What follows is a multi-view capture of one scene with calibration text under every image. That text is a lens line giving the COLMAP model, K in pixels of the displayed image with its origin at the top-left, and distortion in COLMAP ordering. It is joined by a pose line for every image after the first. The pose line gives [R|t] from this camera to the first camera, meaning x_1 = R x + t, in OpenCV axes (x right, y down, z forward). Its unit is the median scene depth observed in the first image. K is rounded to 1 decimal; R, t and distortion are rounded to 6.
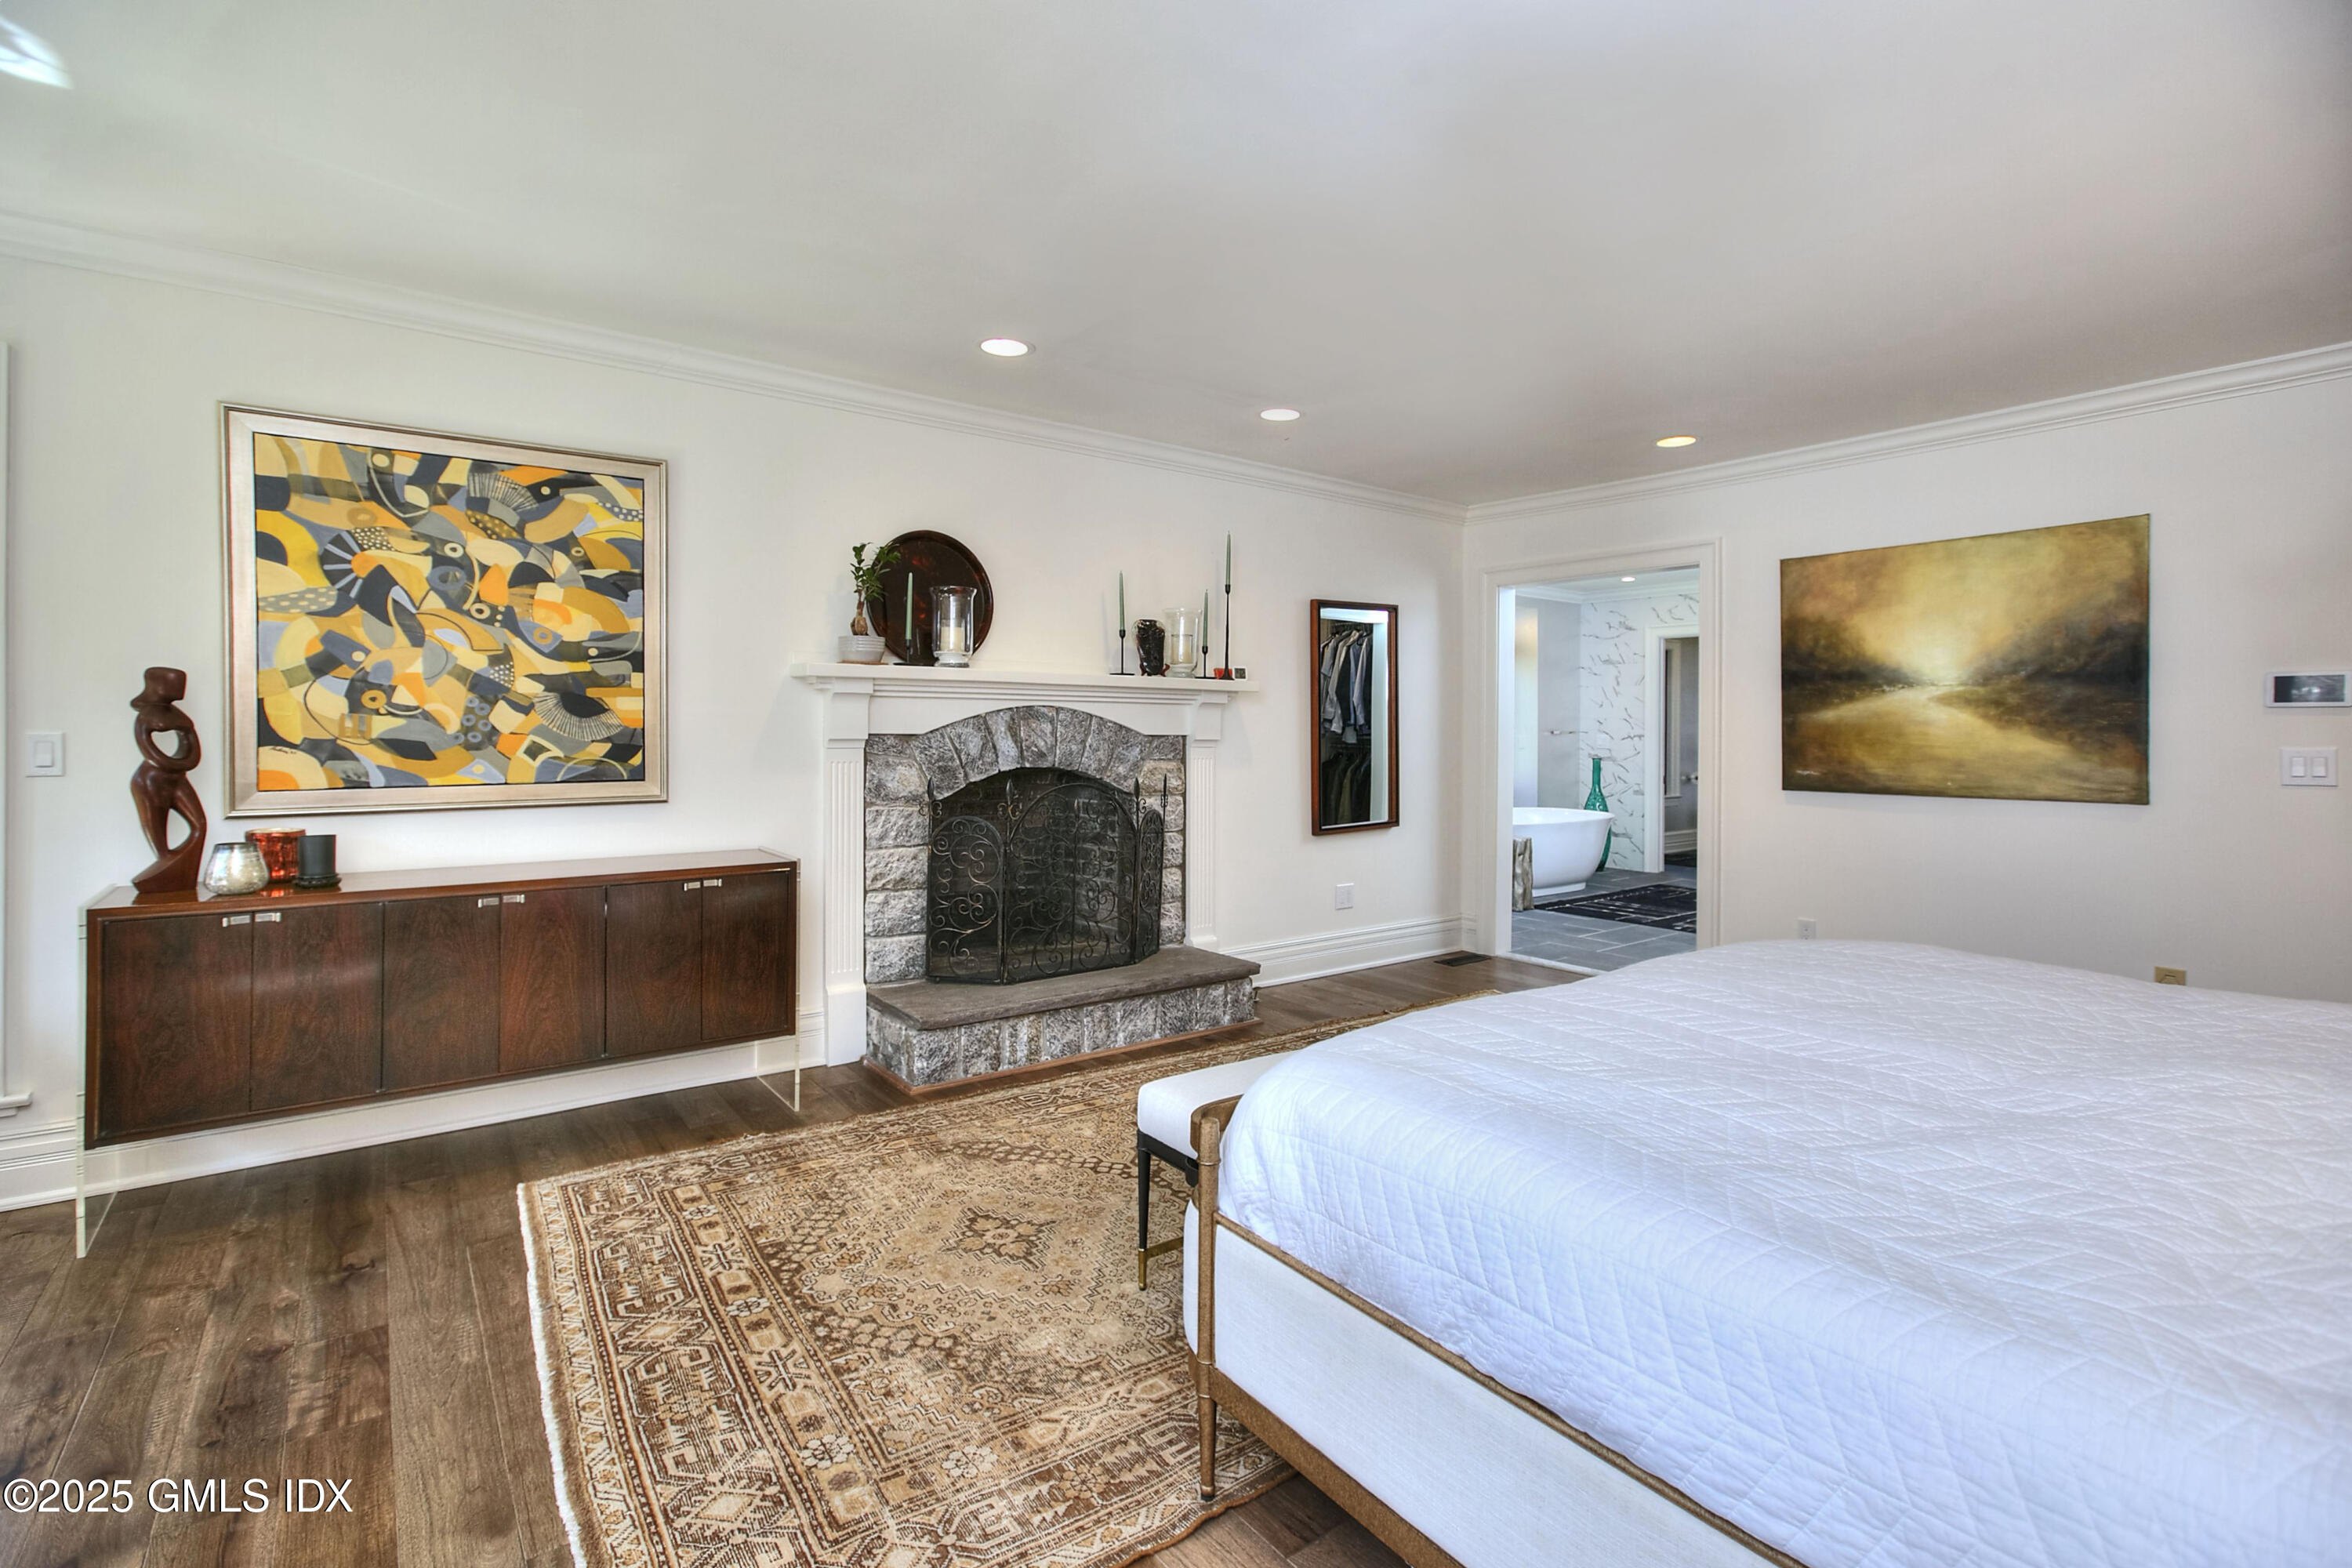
lens RADIAL K [[1097.2, 0, 1202.8], [0, 1097.2, 753.3], [0, 0, 1]] dist [0.010224, 0.000114]
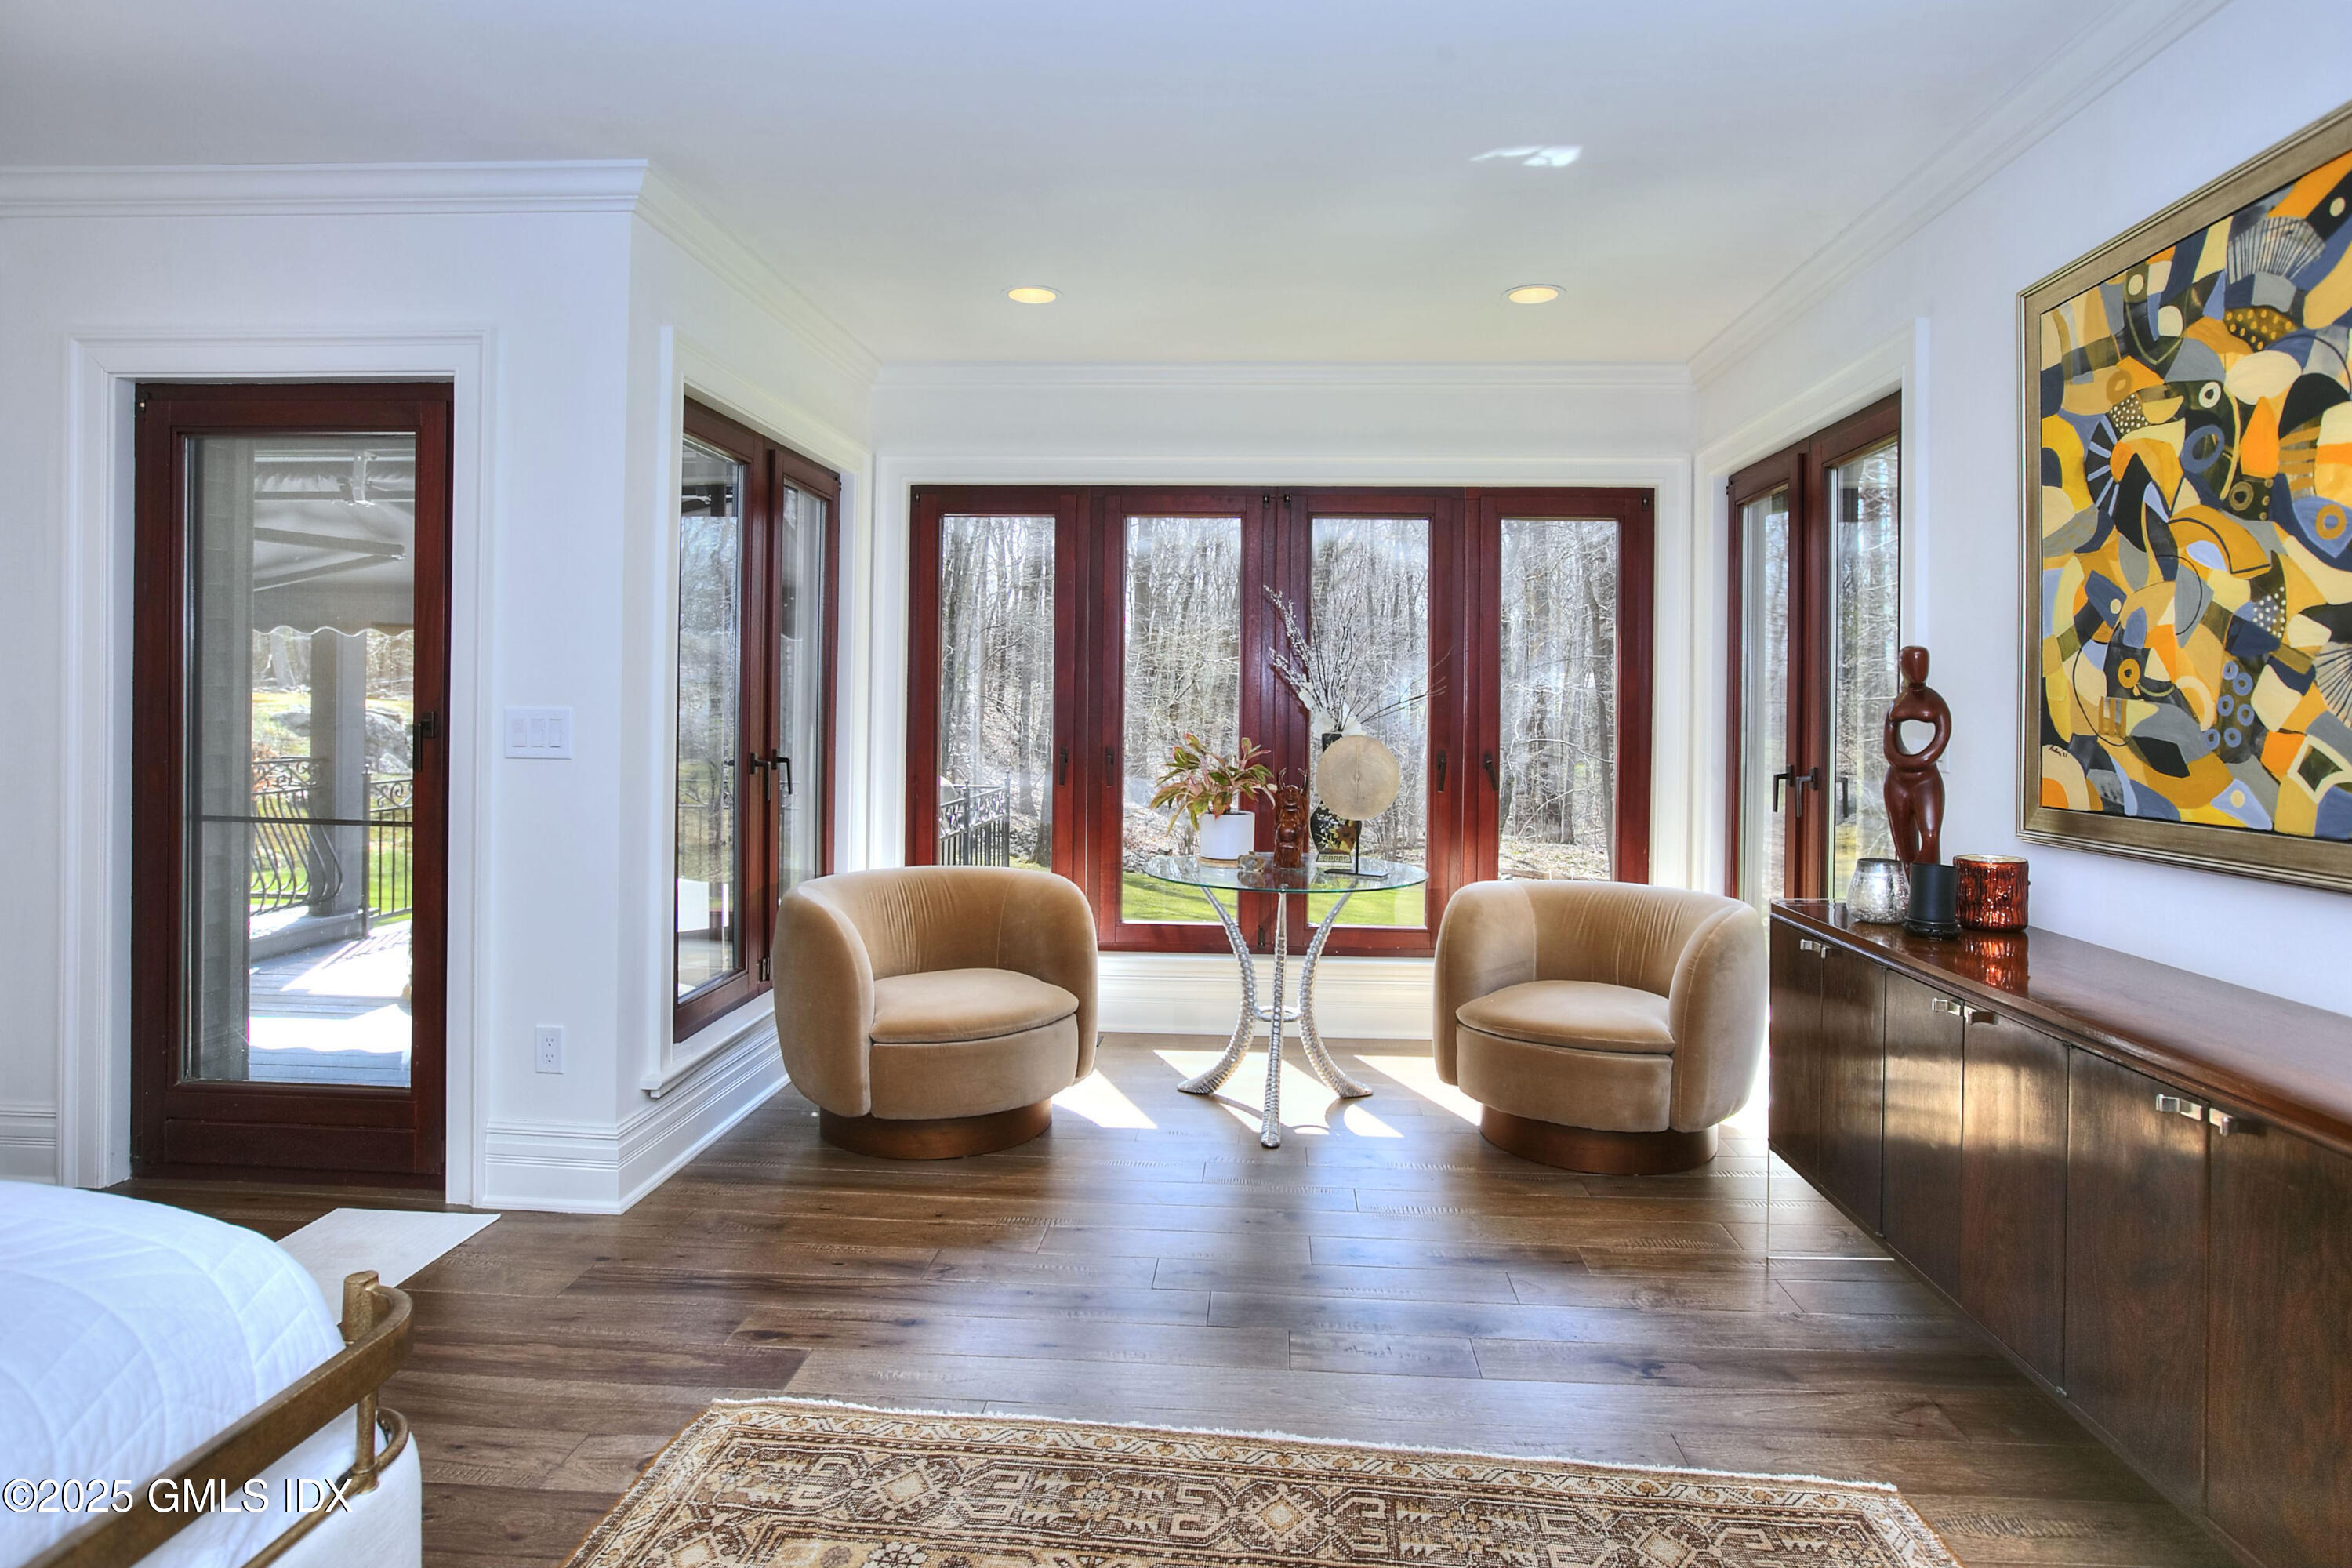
lens RADIAL K [[1268.5, 0, 1169.7], [0, 1268.5, 718.5], [0, 0, 1]] dist [-0.003462, 0.000601]
pose [[-0.688495, -0.004283, -0.725228, 0.134091], [-0.025793, 0.999495, 0.018585, -0.022784], [0.724782, 0.031502, -0.688258, 1.091642]]
